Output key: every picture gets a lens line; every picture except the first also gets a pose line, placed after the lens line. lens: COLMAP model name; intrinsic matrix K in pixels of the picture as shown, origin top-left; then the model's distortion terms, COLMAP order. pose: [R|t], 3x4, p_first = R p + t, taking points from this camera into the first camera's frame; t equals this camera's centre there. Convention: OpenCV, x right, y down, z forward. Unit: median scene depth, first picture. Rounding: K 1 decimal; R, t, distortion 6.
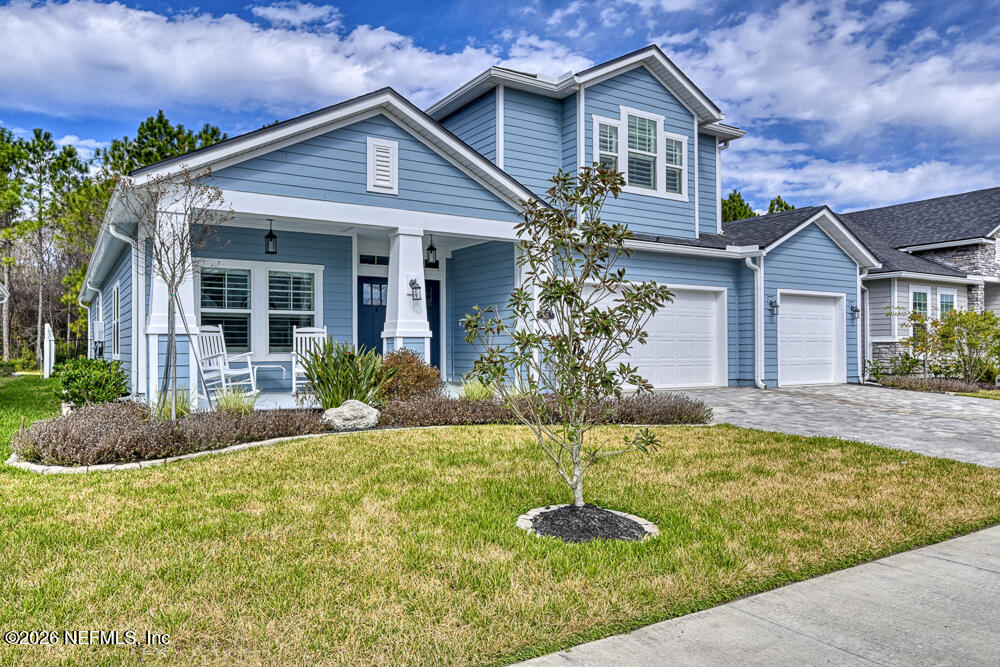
lens RADIAL K [[693.5, 0, 500.0], [0, 693.5, 333.5], [0, 0, 1]] dist [0.000151, -0.000522]
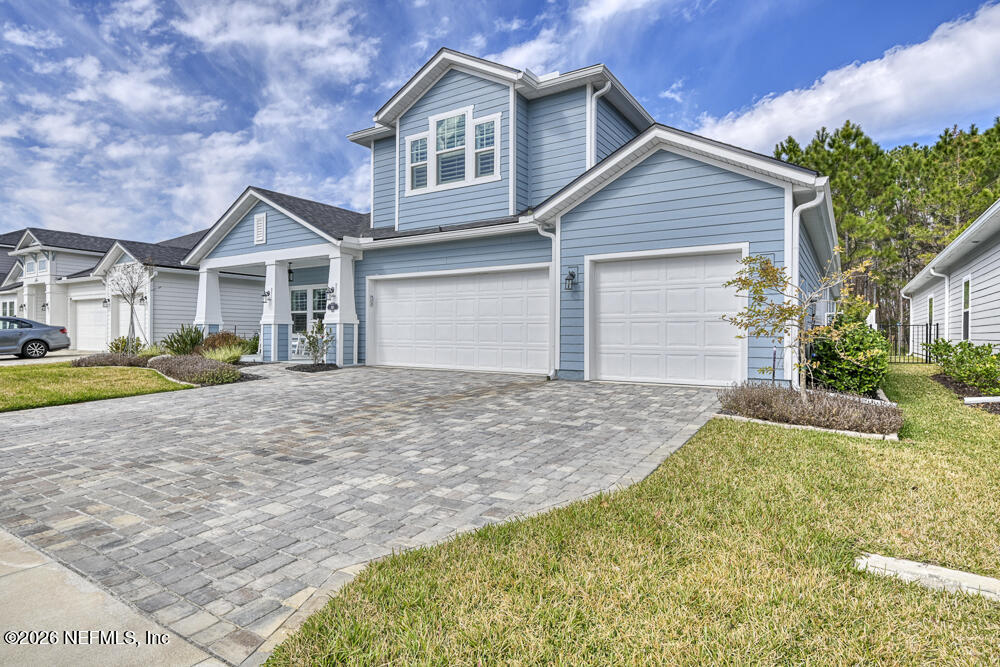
lens RADIAL K [[521.9, 0, 500.0], [0, 521.9, 333.5], [0, 0, 1]] dist [0.003027, 0.000325]
pose [[0.436142, 0.002107, -0.899875, 0.948628], [0.012280, 0.999890, 0.008292, 0.018574], [0.899794, -0.014667, 0.436068, 0.694396]]
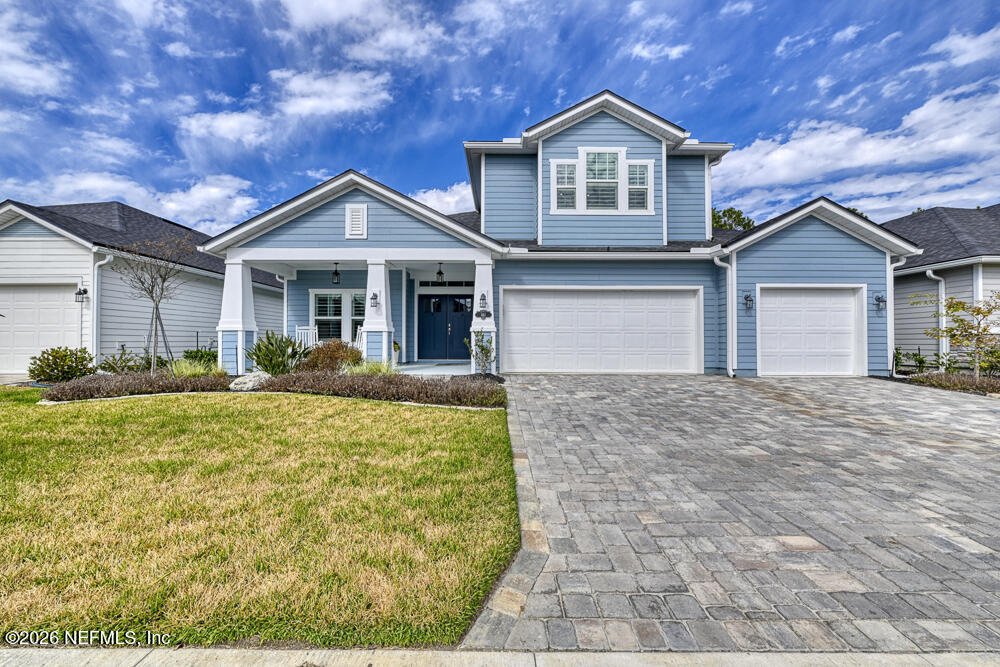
lens RADIAL K [[385.8, 0, 500.0], [0, 385.8, 333.5], [0, 0, 1]] dist [-0.000421, -0.000162]
pose [[0.850072, -0.005598, -0.526637, 0.401156], [0.008242, 0.999962, 0.002675, 0.007226], [0.526602, -0.006615, 0.850086, 0.311648]]
